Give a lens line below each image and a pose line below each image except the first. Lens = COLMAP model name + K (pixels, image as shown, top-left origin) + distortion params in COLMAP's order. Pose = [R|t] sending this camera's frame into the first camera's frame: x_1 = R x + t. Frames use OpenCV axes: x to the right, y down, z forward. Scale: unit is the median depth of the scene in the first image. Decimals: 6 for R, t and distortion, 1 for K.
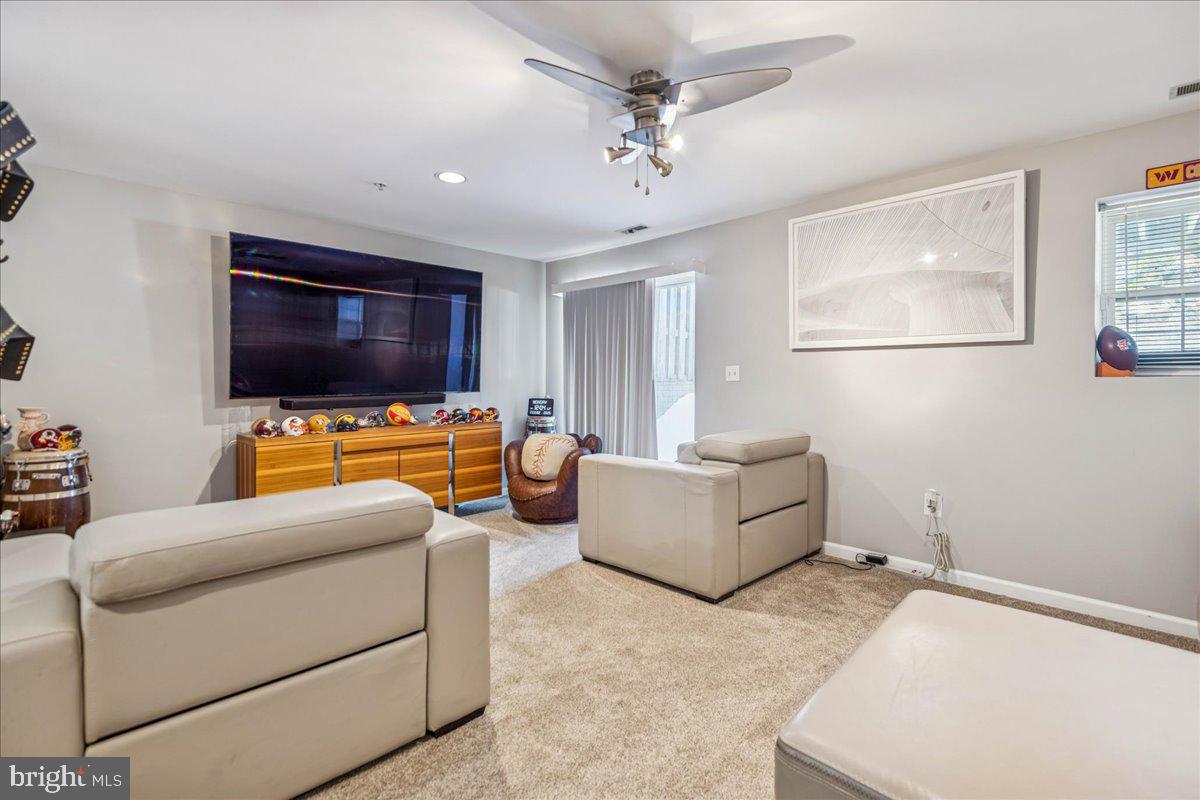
lens RADIAL K [[546.8, 0, 608.7], [0, 546.8, 372.8], [0, 0, 1]] dist [-0.000593, -0.000610]
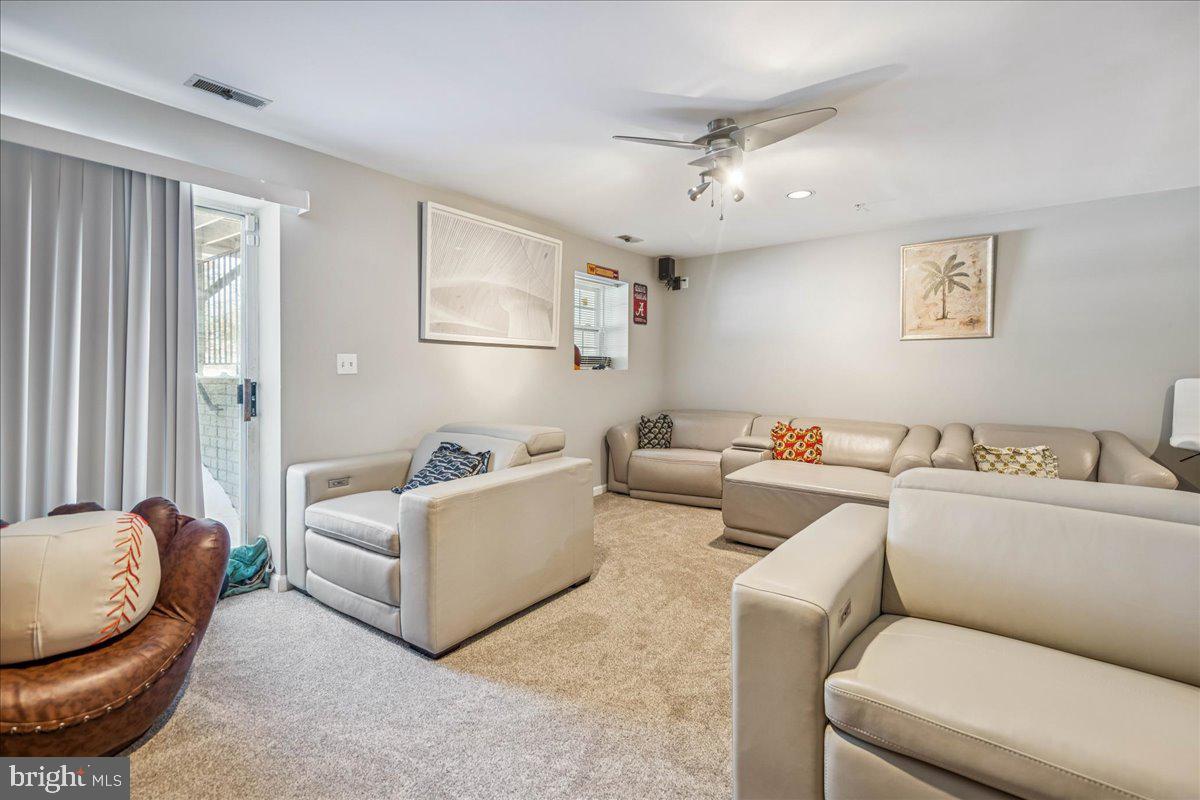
lens RADIAL K [[534.2, 0, 609.6], [0, 534.2, 382.0], [0, 0, 1]] dist [0.001858, -0.000175]
pose [[-0.142534, -0.018644, 0.989614, -0.565592], [-0.010125, 0.999798, 0.017377, 0.009742], [-0.989738, -0.007543, -0.142694, 0.743474]]
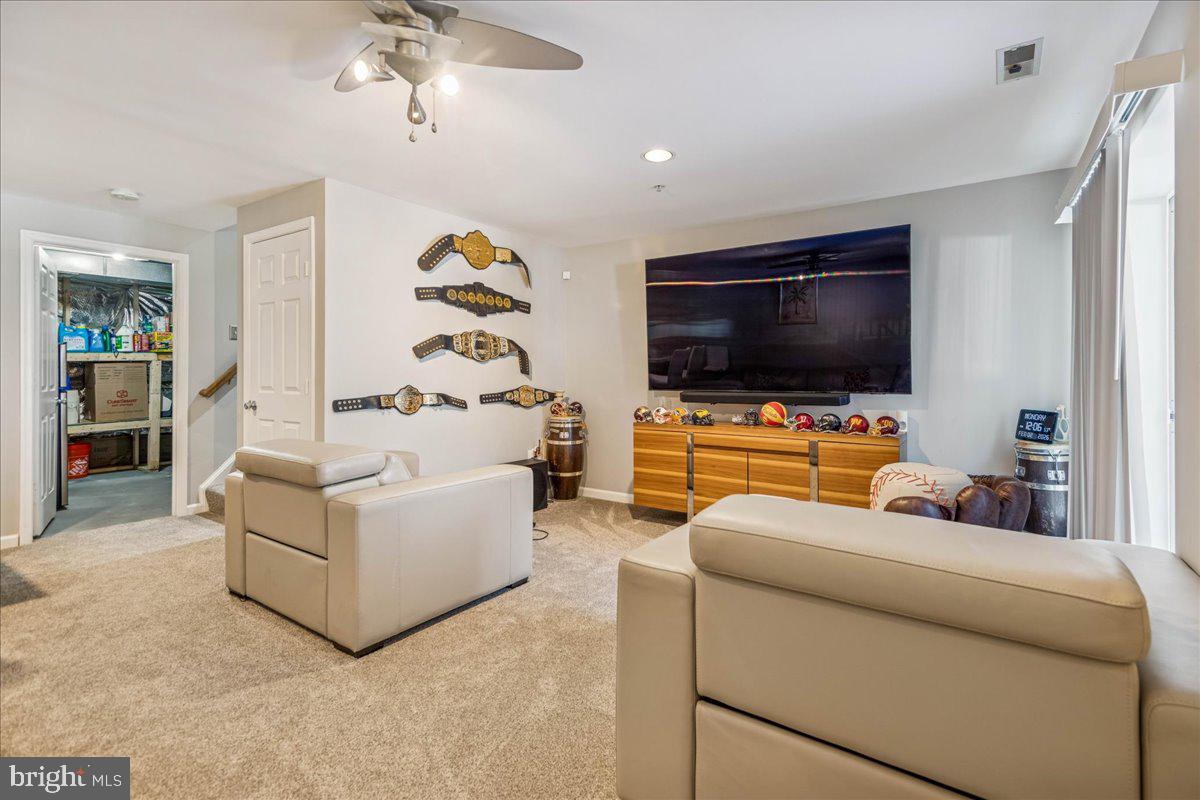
lens RADIAL K [[546.8, 0, 608.7], [0, 546.8, 372.8], [0, 0, 1]] dist [-0.000593, -0.000610]
pose [[0.170978, 0.001641, -0.985274, 0.474455], [0.007245, 0.999969, 0.002923, 0.002821], [0.985248, -0.007638, 0.170961, 0.598196]]
